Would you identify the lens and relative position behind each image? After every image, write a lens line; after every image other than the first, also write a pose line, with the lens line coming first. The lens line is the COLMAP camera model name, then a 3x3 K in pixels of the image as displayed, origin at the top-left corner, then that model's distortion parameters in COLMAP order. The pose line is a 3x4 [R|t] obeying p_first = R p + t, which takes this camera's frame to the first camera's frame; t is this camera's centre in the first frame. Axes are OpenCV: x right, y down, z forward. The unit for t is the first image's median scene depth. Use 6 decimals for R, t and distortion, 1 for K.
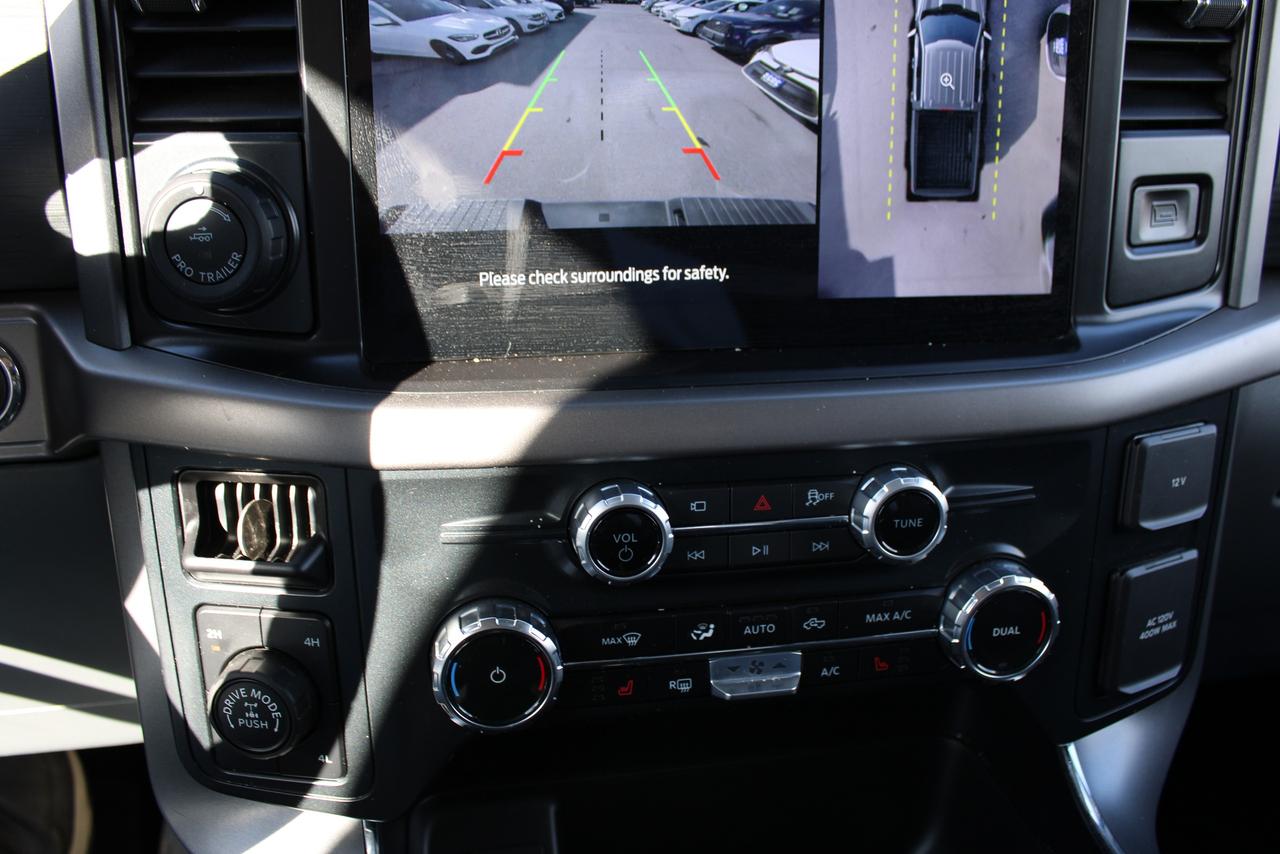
lens RADIAL K [[1081.9, 0, 630.3], [0, 1081.9, 420.4], [0, 0, 1]] dist [-0.160871, 0.109936]
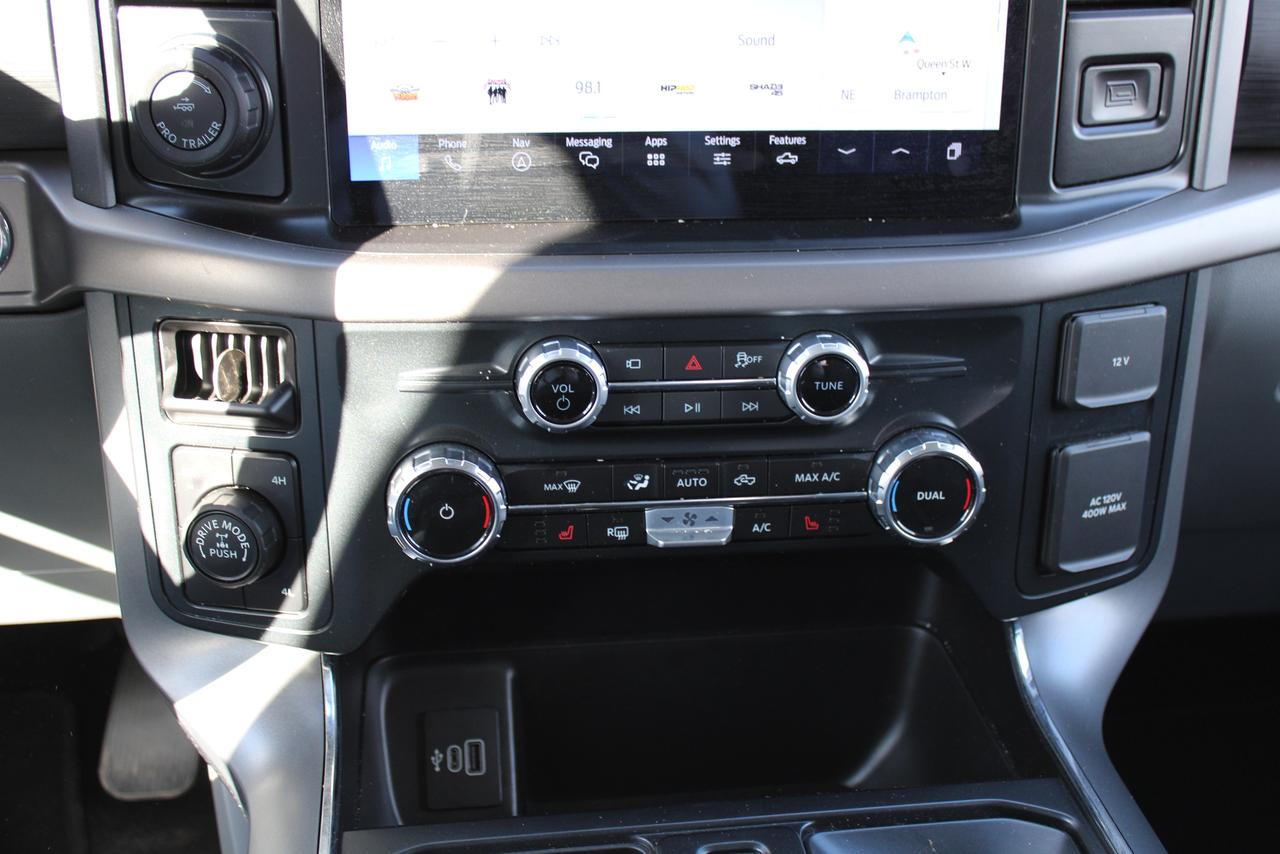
lens RADIAL K [[1505.5, 0, 644.3], [0, 1505.5, 427.2], [0, 0, 1]] dist [-0.063310, 0.000000]
pose [[0.998614, 0.027940, -0.044611, 0.140518], [-0.025047, 0.997627, 0.064140, 0.044433], [0.046298, -0.062934, 0.996943, -0.510399]]
